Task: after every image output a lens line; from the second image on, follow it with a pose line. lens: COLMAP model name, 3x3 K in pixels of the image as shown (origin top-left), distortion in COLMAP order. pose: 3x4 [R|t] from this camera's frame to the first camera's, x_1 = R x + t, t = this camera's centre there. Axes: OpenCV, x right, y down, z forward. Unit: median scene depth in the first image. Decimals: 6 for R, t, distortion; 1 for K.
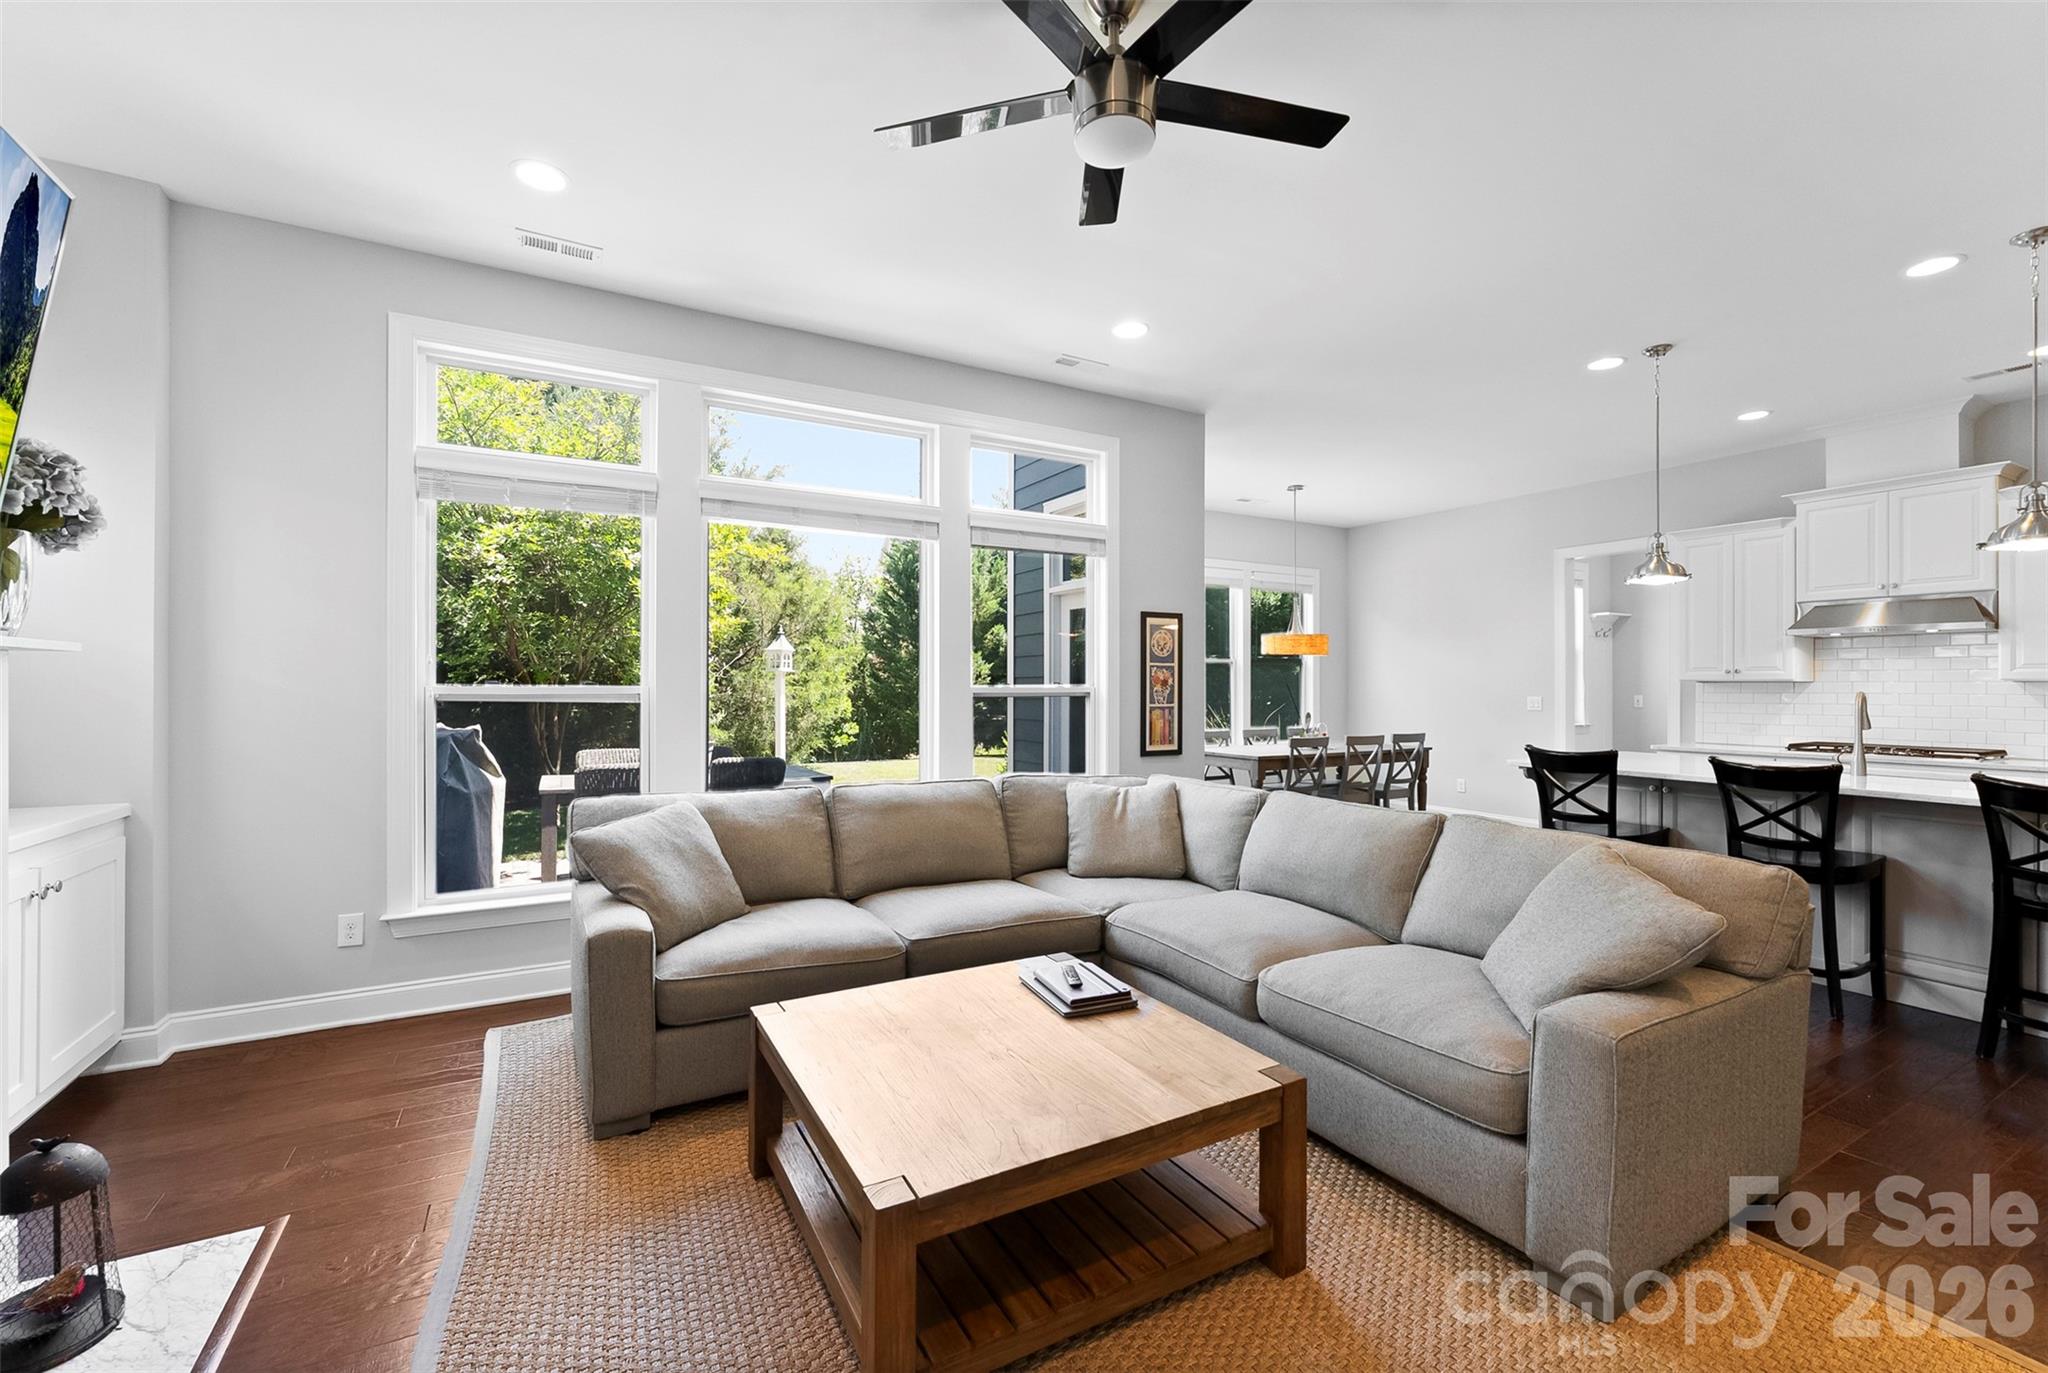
lens RADIAL K [[846.8, 0, 1018.8], [0, 846.8, 677.5], [0, 0, 1]] dist [-0.002469, 0.000648]
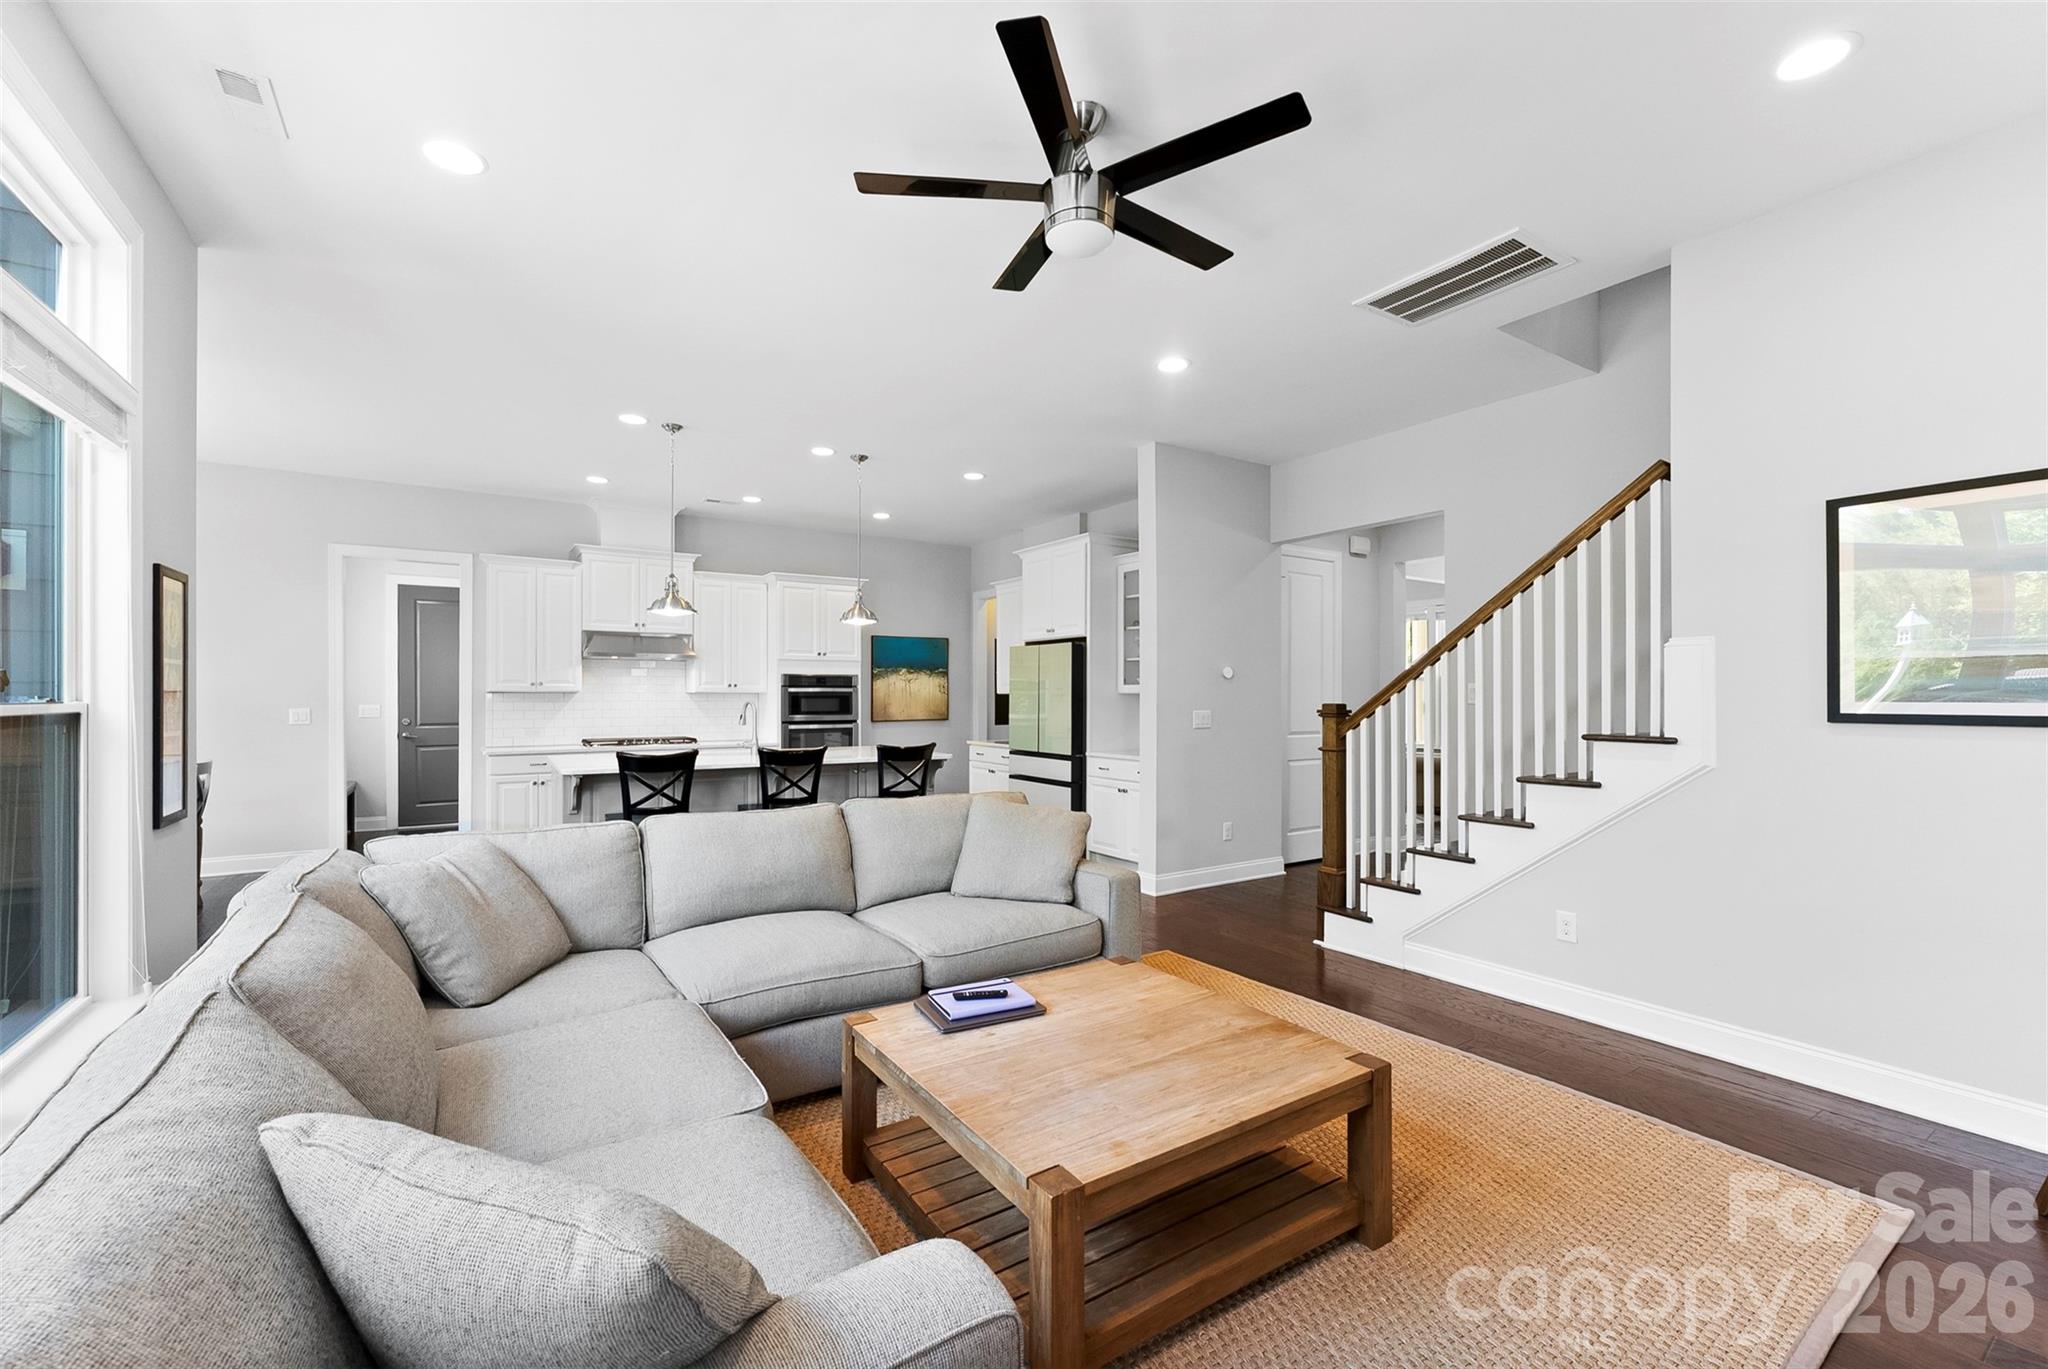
lens RADIAL K [[846.8, 0, 1018.5], [0, 846.8, 689.9], [0, 0, 1]] dist [-0.002469, 0.000648]
pose [[-0.064792, 0.004729, 0.997888, -0.371302], [-0.012386, 0.999908, -0.005542, 0.000124], [-0.997822, -0.012719, -0.064727, 0.406885]]
